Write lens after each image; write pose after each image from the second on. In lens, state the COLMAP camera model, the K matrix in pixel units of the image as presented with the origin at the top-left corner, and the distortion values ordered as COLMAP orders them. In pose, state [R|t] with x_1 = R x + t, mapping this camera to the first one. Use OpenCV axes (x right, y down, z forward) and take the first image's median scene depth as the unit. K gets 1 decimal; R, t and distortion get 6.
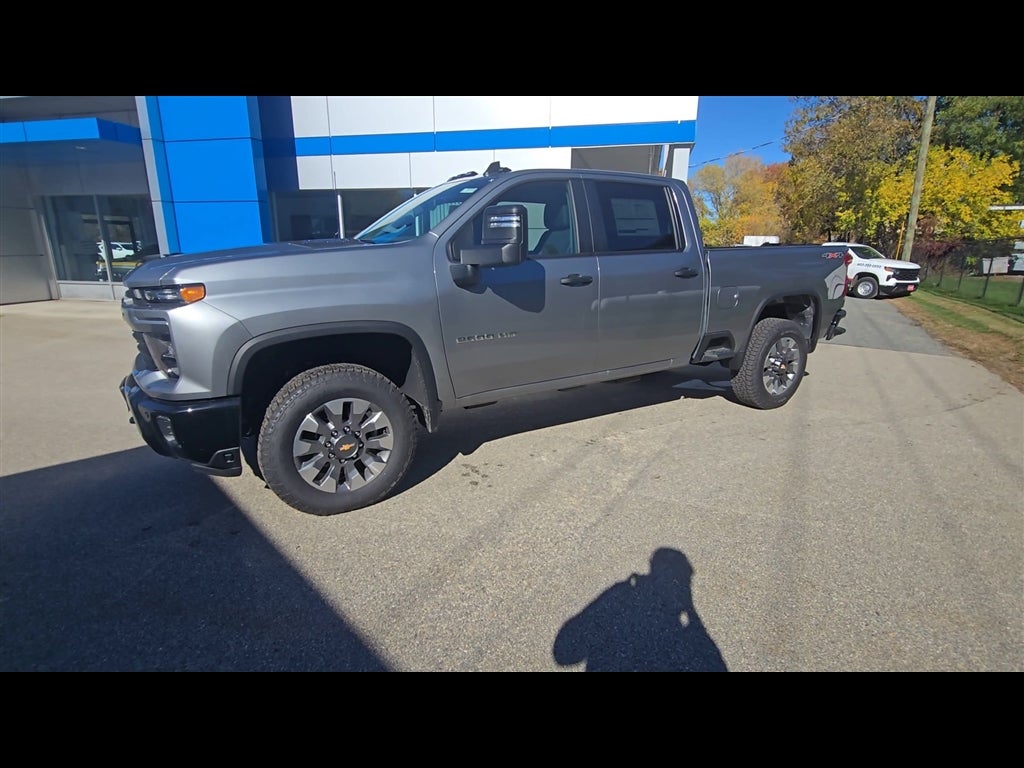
lens RADIAL K [[523.2, 0, 511.8], [0, 523.2, 380.8], [0, 0, 1]] dist [0.005891, -0.002334]
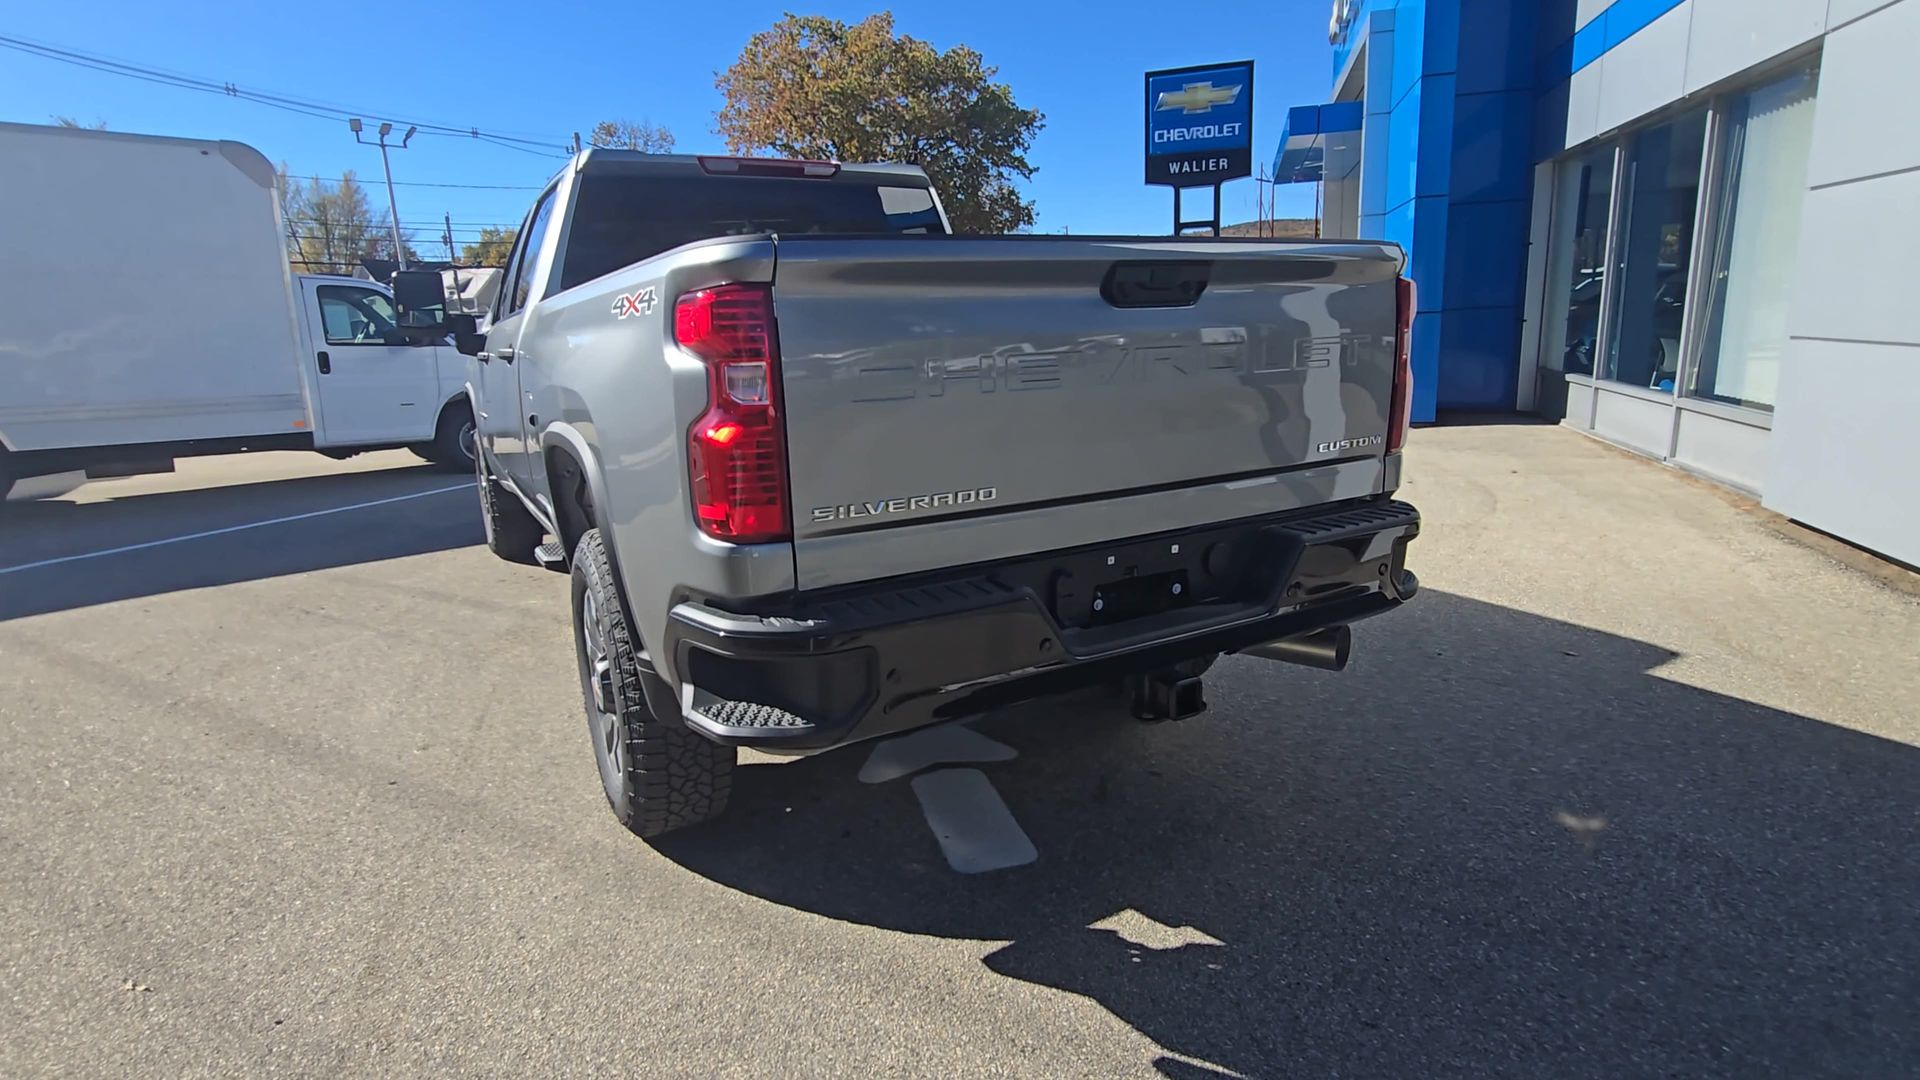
lens RADIAL K [[981.3, 0, 958.9], [0, 981.3, 533.5], [0, 0, 1]] dist [0.004795, -0.001225]
pose [[-0.029839, 0.212544, -0.976696, 1.445048], [-0.206434, 0.954755, 0.214076, -0.376863], [0.978006, 0.208011, 0.015387, 1.638797]]
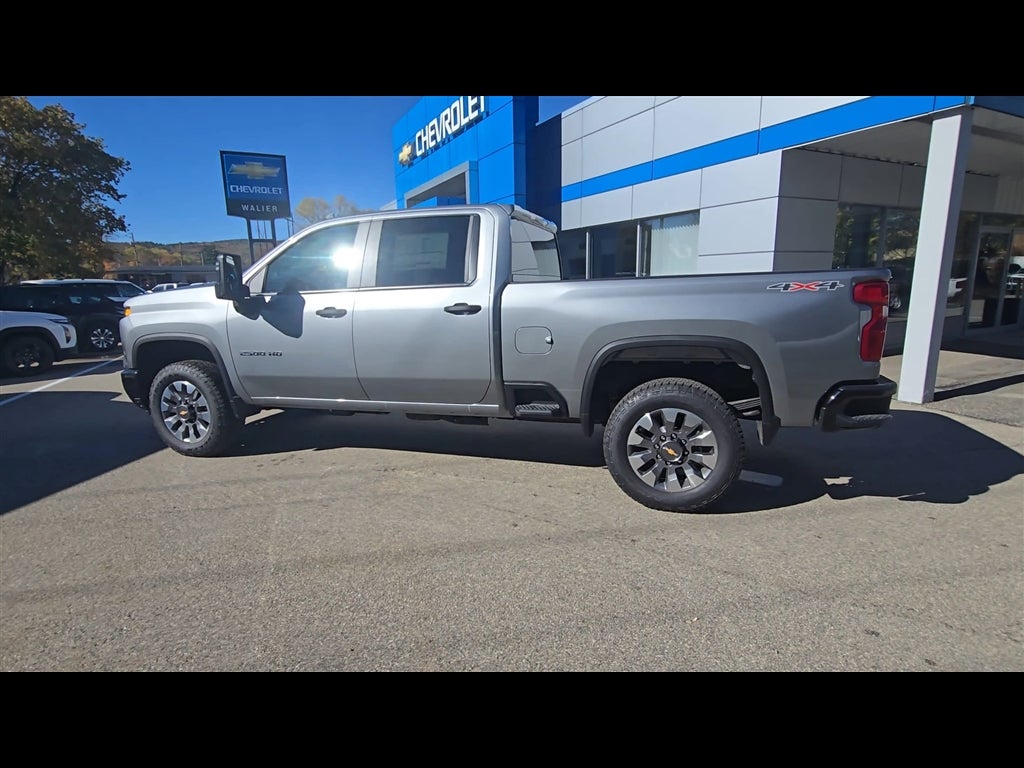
lens RADIAL K [[523.2, 0, 507.4], [0, 523.2, 380.1], [0, 0, 1]] dist [0.005891, -0.002334]
pose [[0.655254, 0.125423, -0.744924, 1.212444], [-0.166508, 0.985847, 0.019522, -0.132887], [0.736829, 0.111244, 0.666864, 0.543387]]
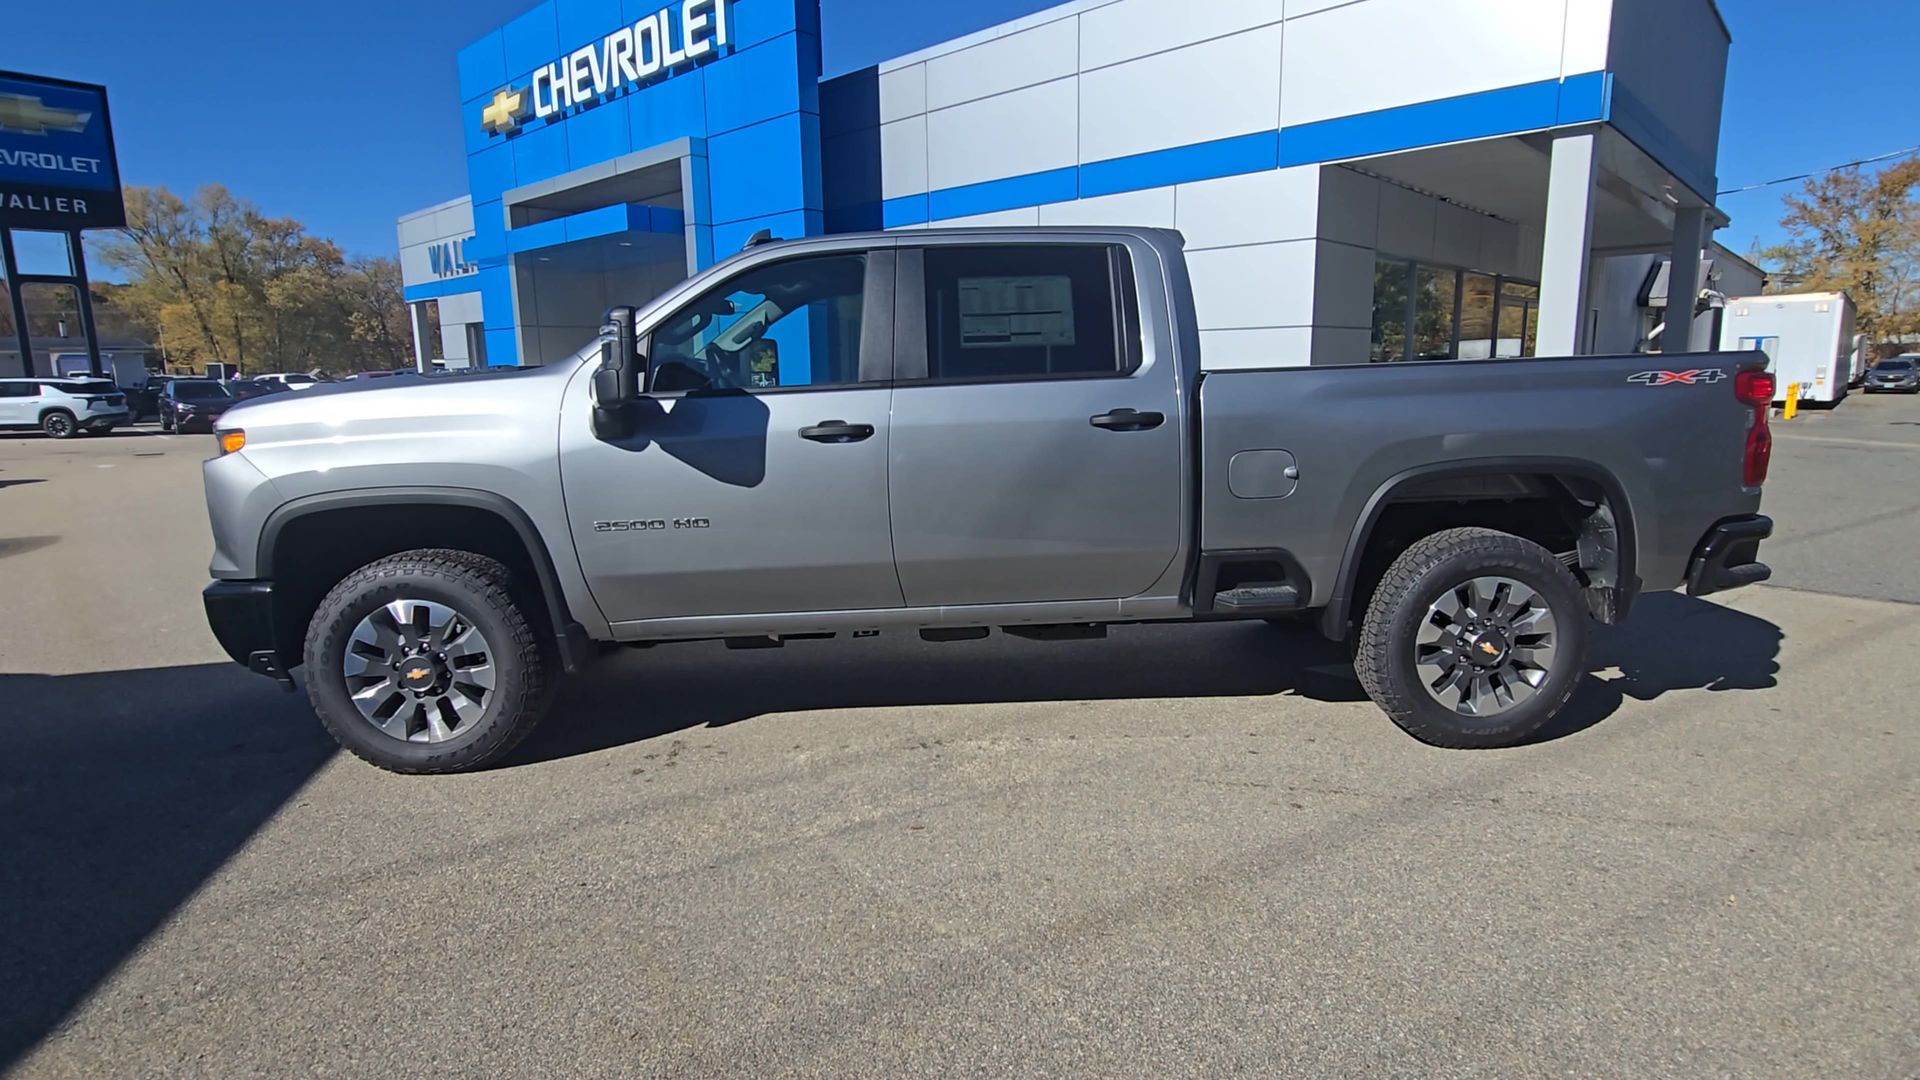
lens RADIAL K [[981.3, 0, 957.6], [0, 981.3, 534.6], [0, 0, 1]] dist [0.004795, -0.001225]
pose [[0.873857, 0.063710, -0.481991, 0.725044], [-0.102304, 0.993276, -0.054187, -0.043086], [0.475298, 0.096662, 0.874499, 0.177277]]
